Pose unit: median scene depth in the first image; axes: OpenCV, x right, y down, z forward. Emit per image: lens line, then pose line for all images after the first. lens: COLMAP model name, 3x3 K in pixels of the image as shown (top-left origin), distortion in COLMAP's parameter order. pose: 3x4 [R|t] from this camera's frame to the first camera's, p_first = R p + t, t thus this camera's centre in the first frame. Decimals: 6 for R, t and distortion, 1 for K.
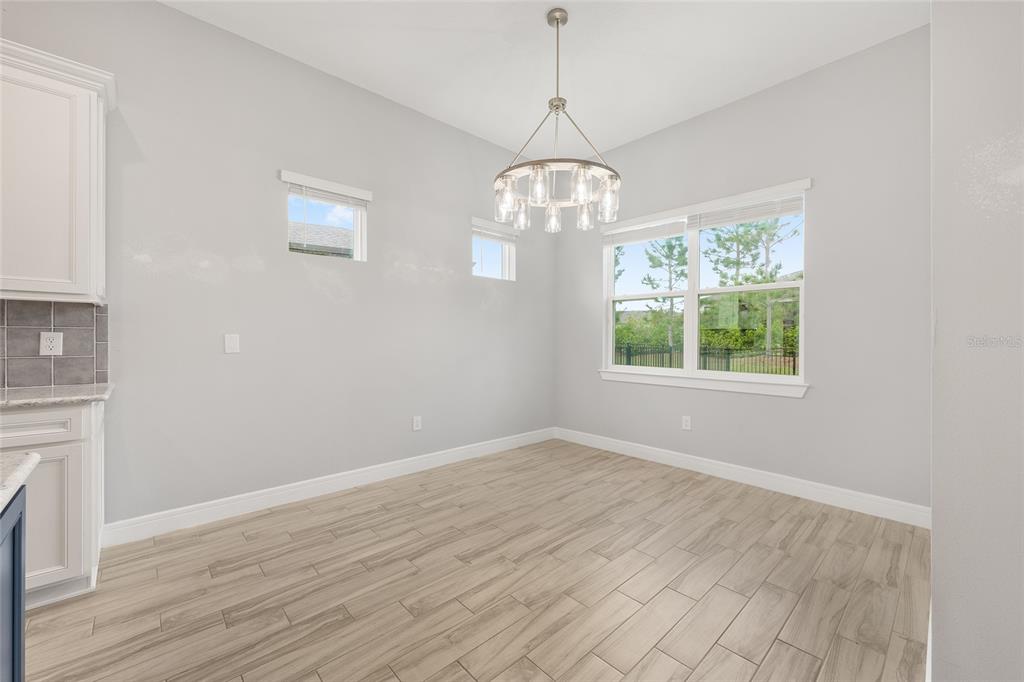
lens RADIAL K [[419.8, 0, 512.0], [0, 419.8, 341.0], [0, 0, 1]] dist [-0.000423, 0.000013]
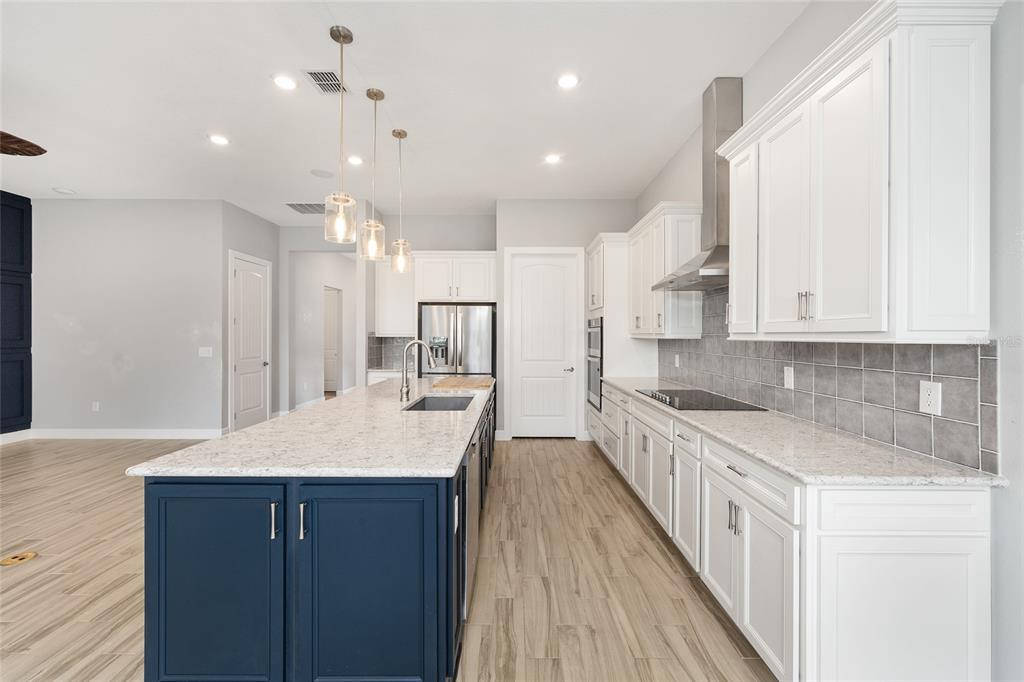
lens RADIAL K [[412.3, 0, 513.5], [0, 412.3, 336.8], [0, 0, 1]] dist [-0.003390, 0.000155]
pose [[-0.684023, -0.004077, -0.729449, -0.089272], [-0.007146, 0.999974, 0.001111, -0.089160], [0.729426, 0.005973, -0.684034, 0.915406]]
